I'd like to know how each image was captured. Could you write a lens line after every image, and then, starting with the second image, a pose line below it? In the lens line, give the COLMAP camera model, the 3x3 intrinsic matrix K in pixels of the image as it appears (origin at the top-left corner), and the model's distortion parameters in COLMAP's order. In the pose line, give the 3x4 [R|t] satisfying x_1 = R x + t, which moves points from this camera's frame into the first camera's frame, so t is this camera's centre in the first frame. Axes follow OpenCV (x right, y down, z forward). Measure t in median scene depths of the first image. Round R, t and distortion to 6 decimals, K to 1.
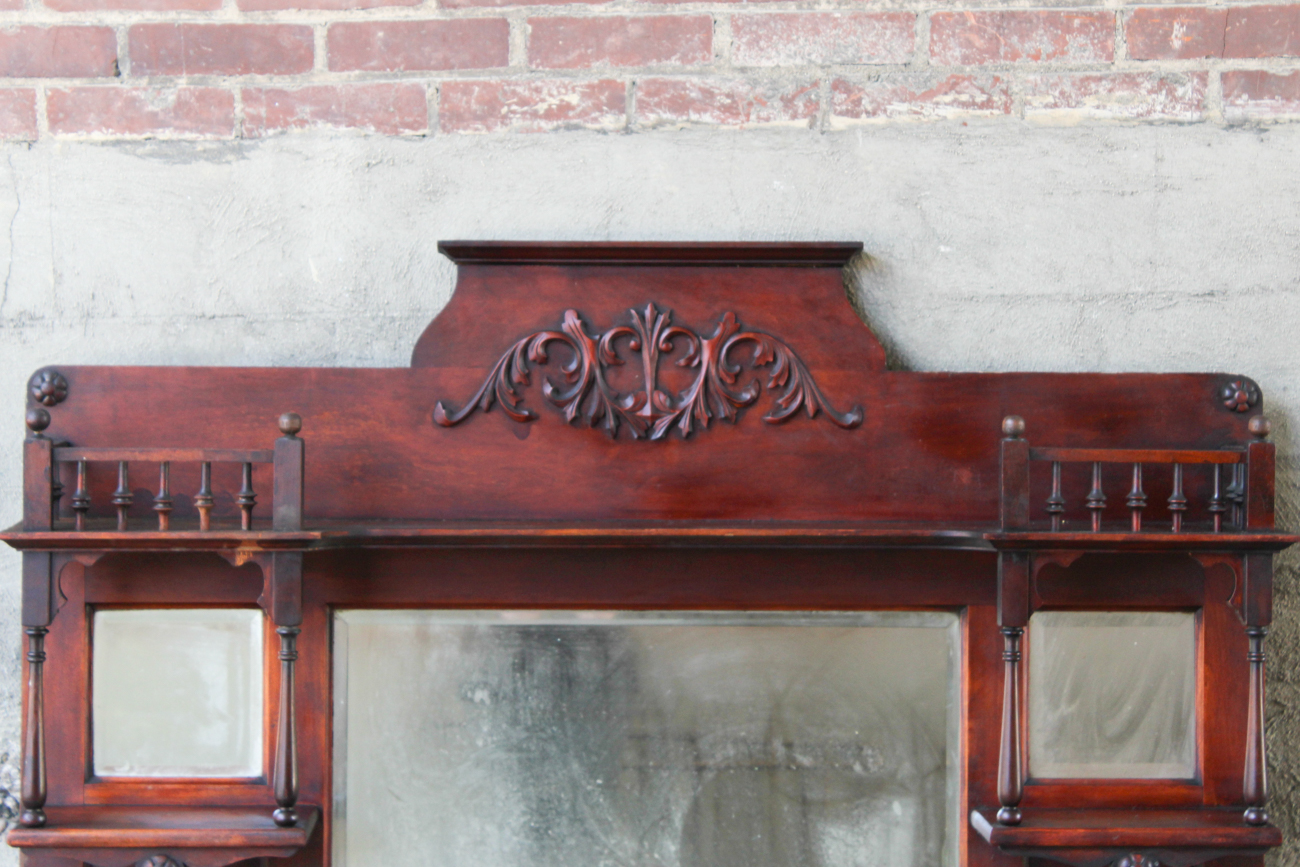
lens RADIAL K [[3092.8, 0, 645.3], [0, 3092.8, 430.0], [0, 0, 1]] dist [0.095932, 0.000000]
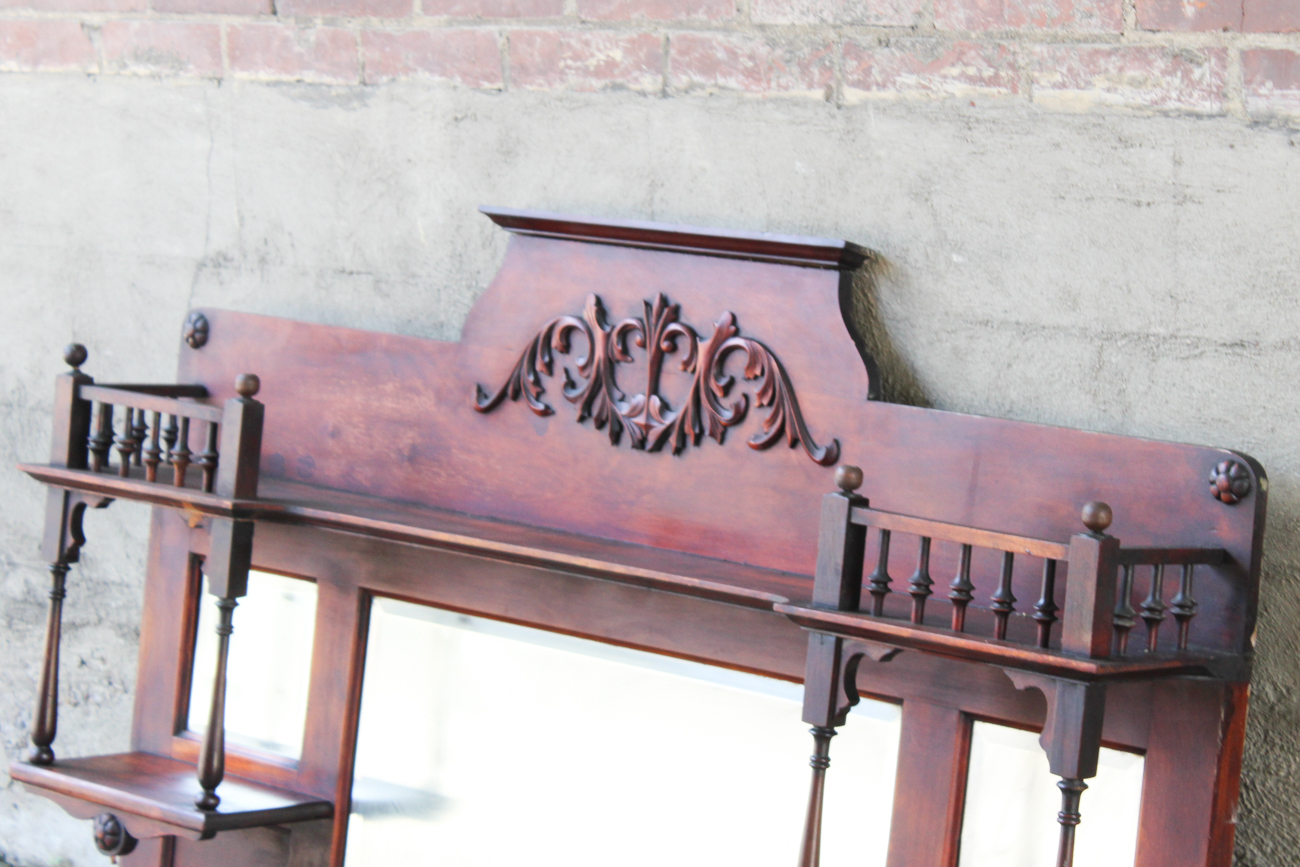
lens RADIAL K [[3490.4, 0, 706.3], [0, 3490.4, 453.2], [0, 0, 1]] dist [0.119773, 0.000000]
pose [[0.735304, 0.111864, -0.668442, 0.667796], [-0.104009, 0.993226, 0.051805, -0.048936], [0.669709, 0.031432, 0.741958, 0.287723]]
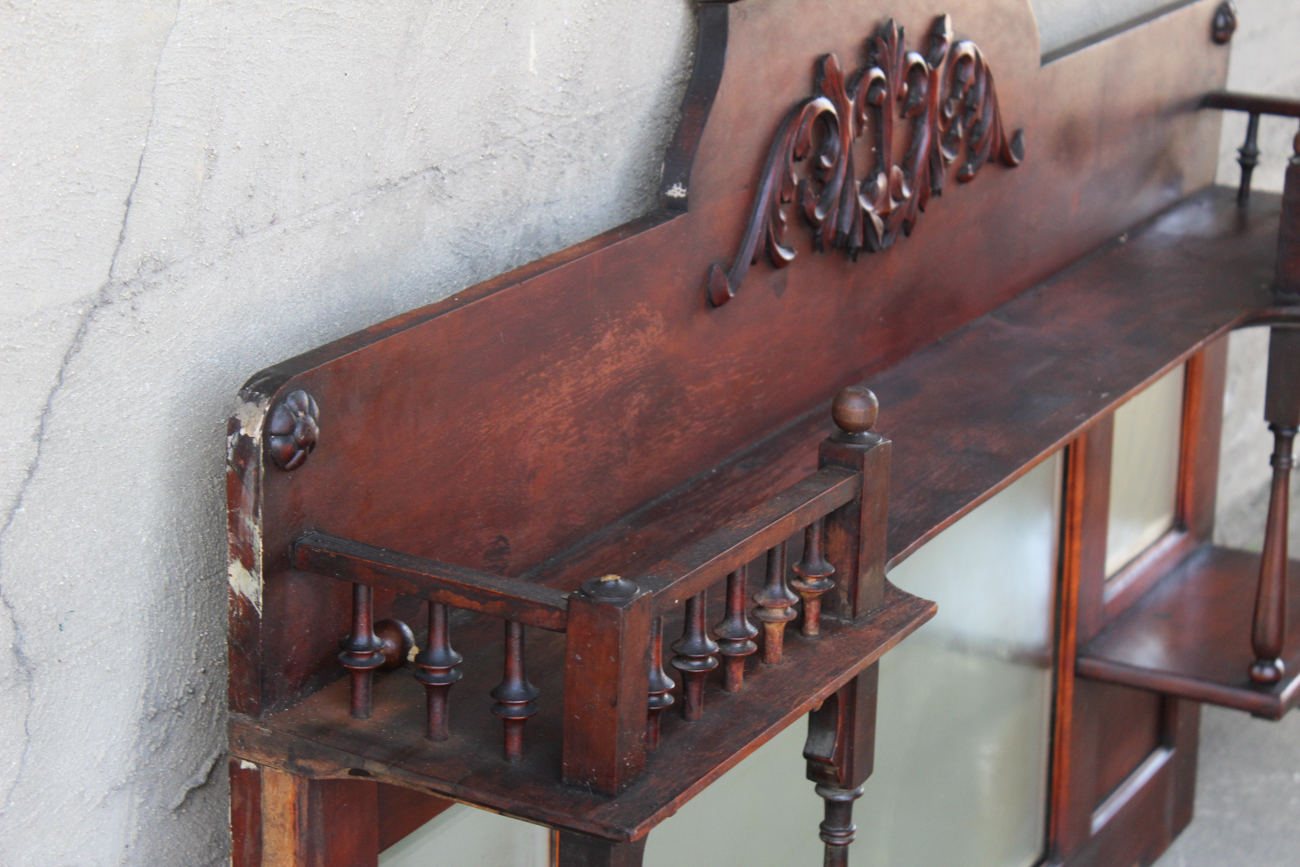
lens RADIAL K [[3092.8, 0, 656.6], [0, 3092.8, 435.5], [0, 0, 1]] dist [0.095932, 0.000000]
pose [[0.507861, -0.259823, 0.821322, -0.521032], [-0.004885, 0.952546, 0.304357, -0.144517], [-0.861425, -0.158583, 0.482491, 0.744732]]
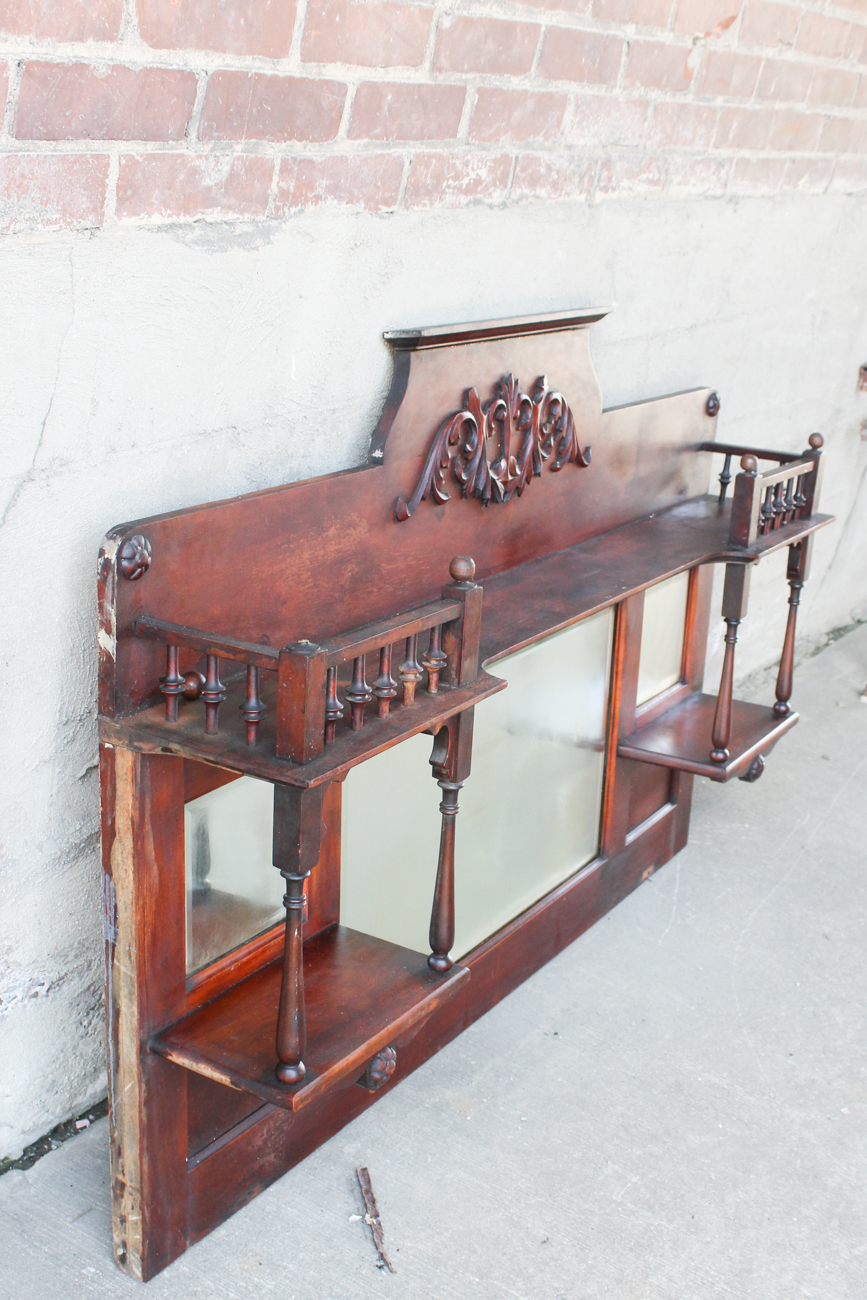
lens RADIAL K [[1655.6, 0, 447.8], [0, 1655.6, 718.6], [0, 0, 1]] dist [-0.061868, 0.000000]
pose [[0.526618, -0.258284, 0.809915, -0.495553], [-0.033498, 0.945682, 0.323362, -0.111600], [-0.849442, -0.197419, 0.489362, 0.720671]]
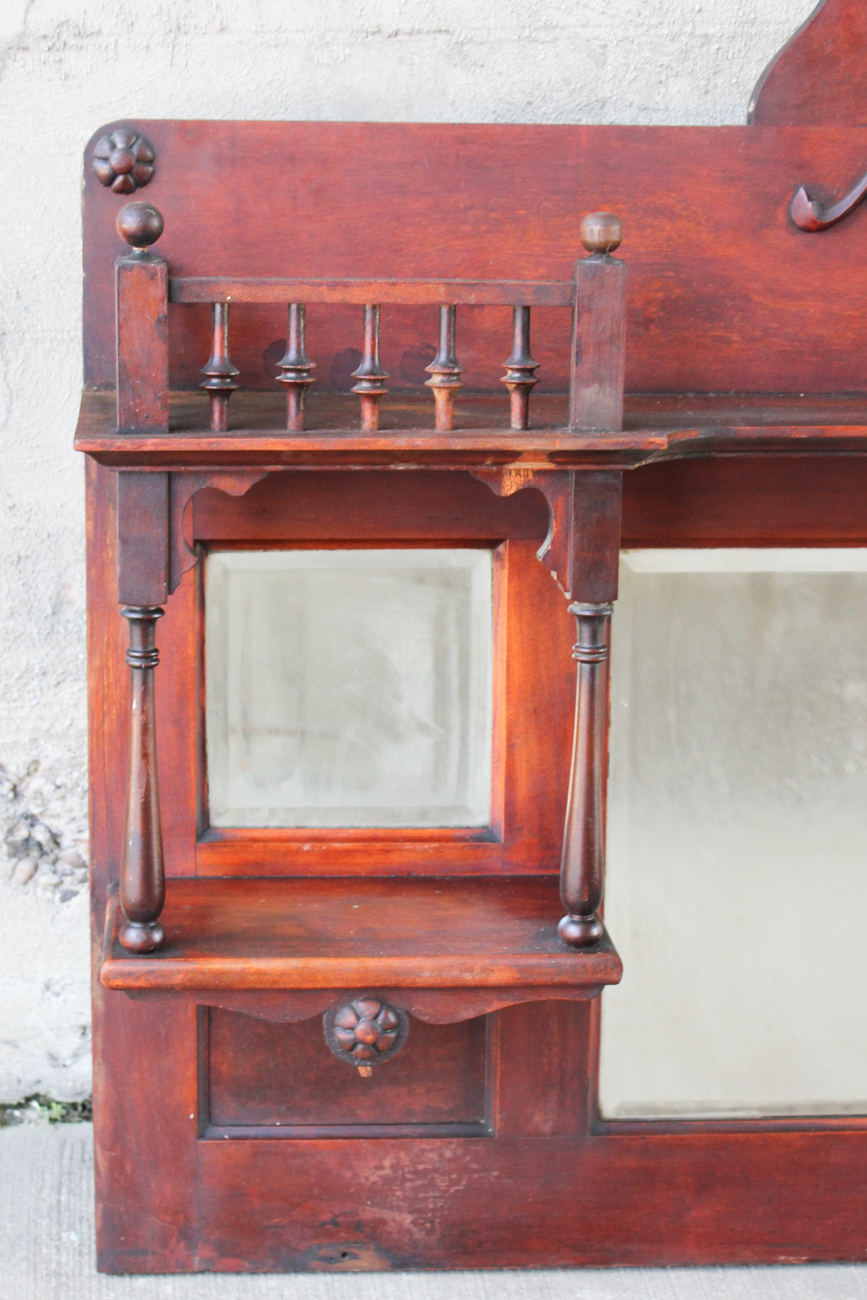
lens RADIAL K [[2763.6, 0, 438.7], [0, 2763.6, 712.3], [0, 0, 1]] dist [0.004524, 0.000000]
pose [[0.999362, -0.003015, 0.035590, -0.152073], [-0.003940, 0.981045, 0.193737, -0.012667], [-0.035499, -0.193754, 0.980408, 0.483136]]
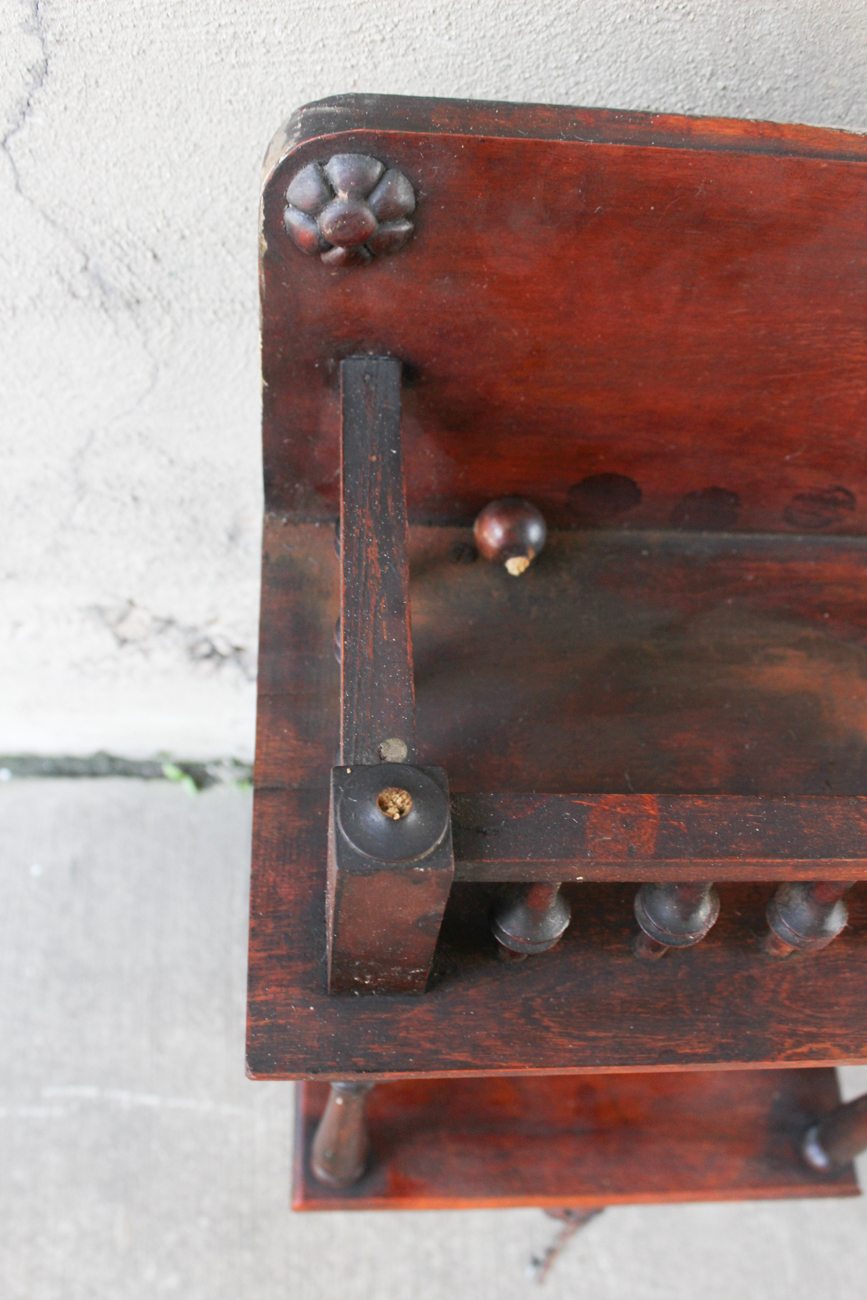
lens RADIAL K [[1218.3, 0, 436.8], [0, 1218.3, 651.6], [0, 0, 1]] dist [-0.085643, 0.000000]
pose [[0.996243, 0.059324, 0.063092, -0.187941], [-0.086065, 0.597235, 0.797435, -0.072840], [0.009626, -0.799869, 0.600097, 0.905726]]
